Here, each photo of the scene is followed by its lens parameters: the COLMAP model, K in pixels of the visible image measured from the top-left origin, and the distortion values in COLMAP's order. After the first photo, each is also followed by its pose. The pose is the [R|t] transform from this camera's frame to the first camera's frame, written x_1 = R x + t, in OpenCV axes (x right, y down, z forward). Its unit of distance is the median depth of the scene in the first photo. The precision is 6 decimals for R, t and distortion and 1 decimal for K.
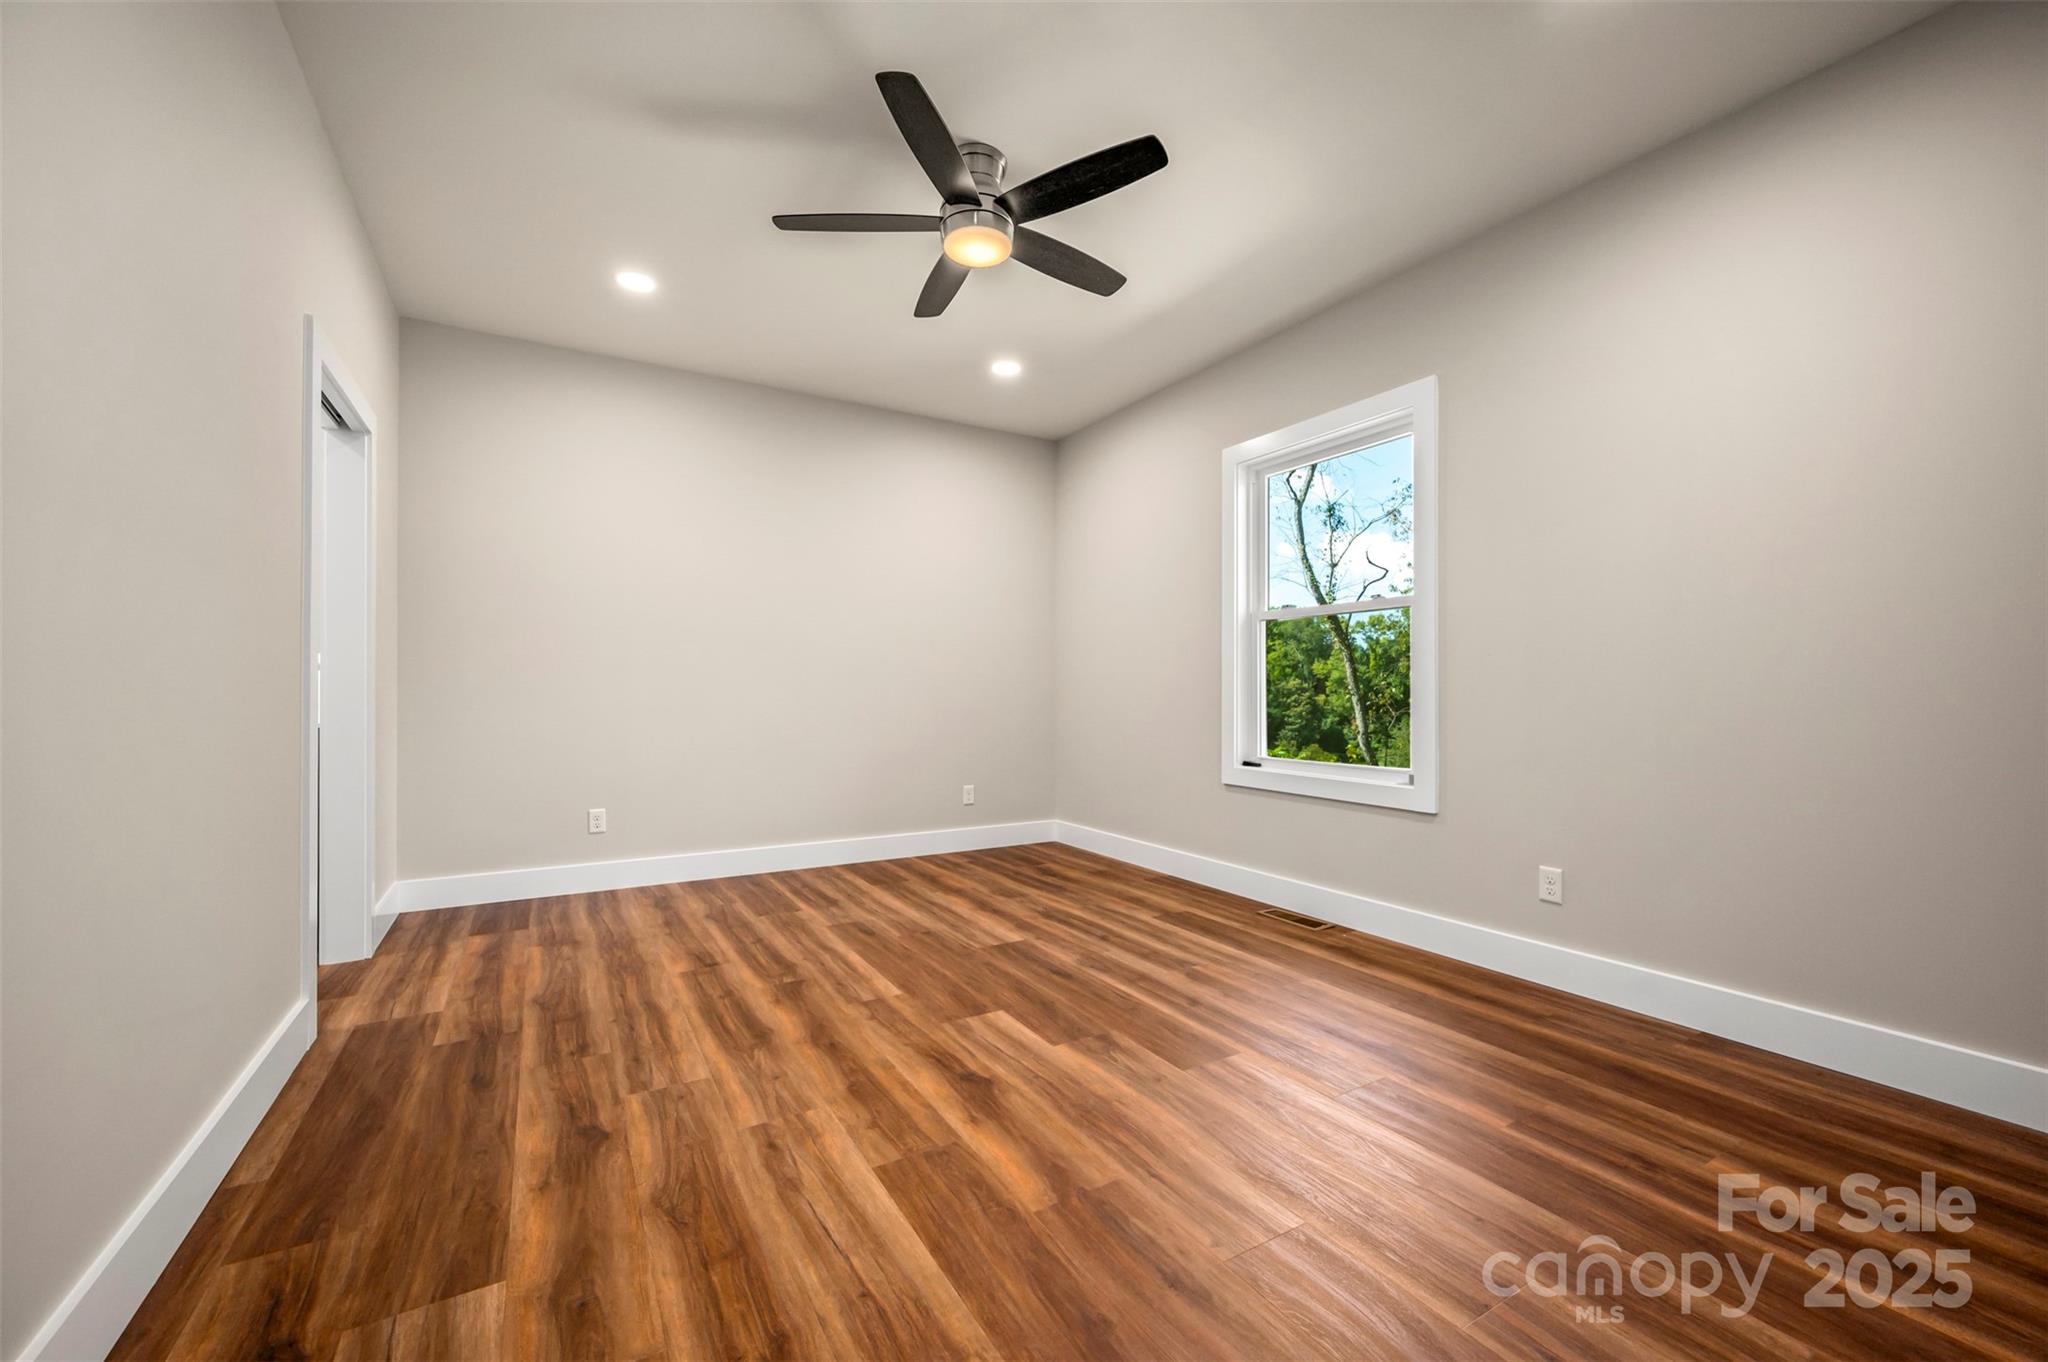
lens RADIAL K [[824.5, 0, 1024.9], [0, 824.5, 686.3], [0, 0, 1]] dist [-0.001430, -0.000149]
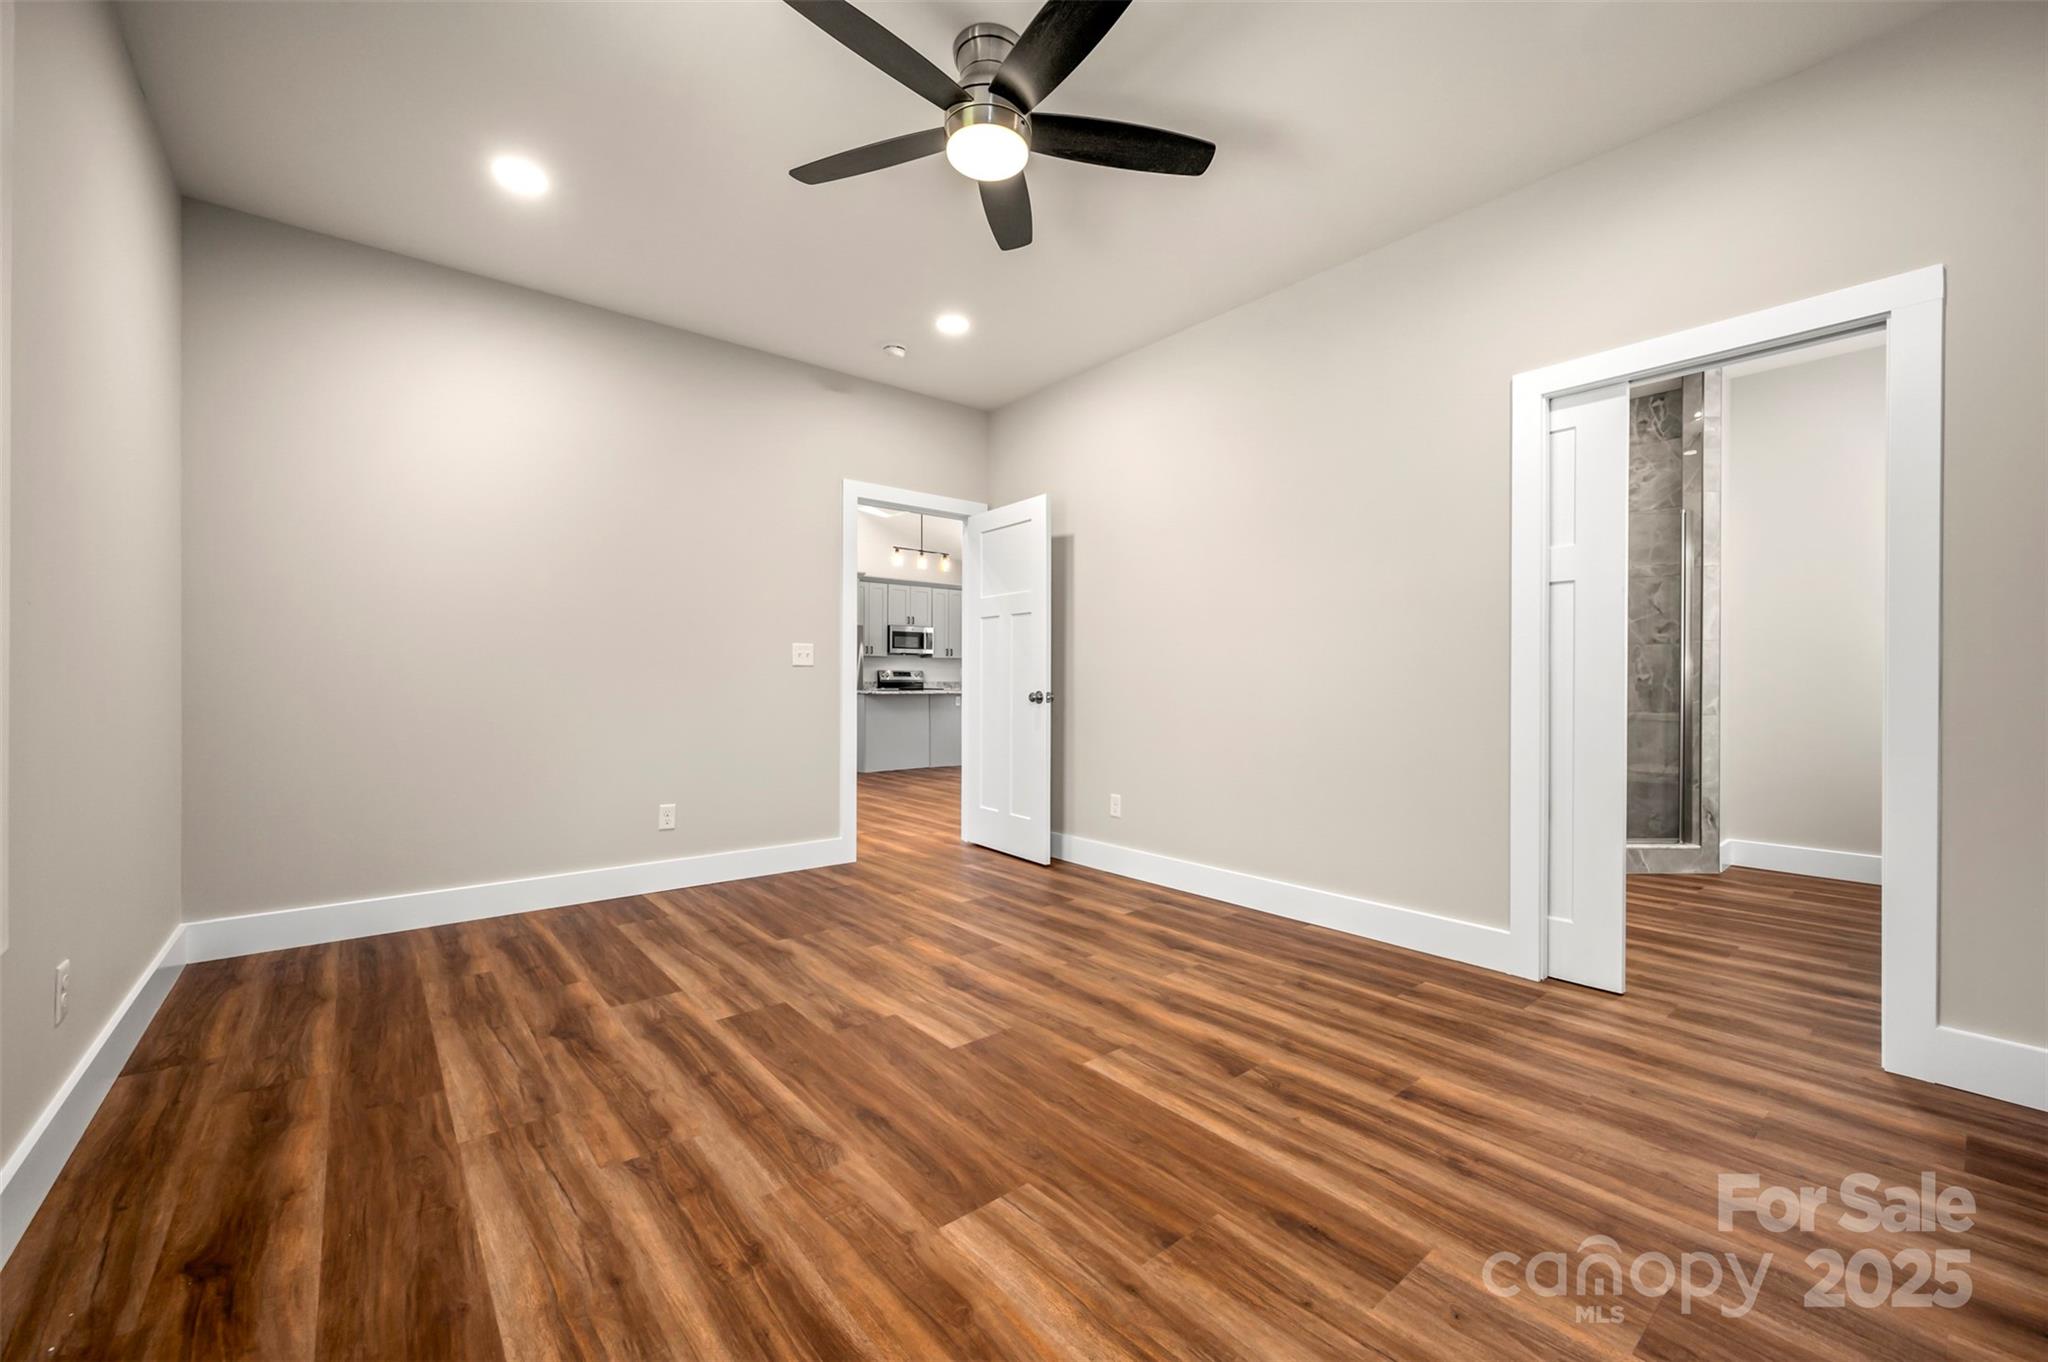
lens RADIAL K [[824.5, 0, 1025.5], [0, 824.5, 672.7], [0, 0, 1]] dist [-0.001430, -0.000149]
pose [[-0.988336, -0.007533, -0.152101, 0.029928], [-0.004718, 0.999811, -0.018856, 0.015630], [0.152215, -0.017919, -0.988185, 1.856654]]
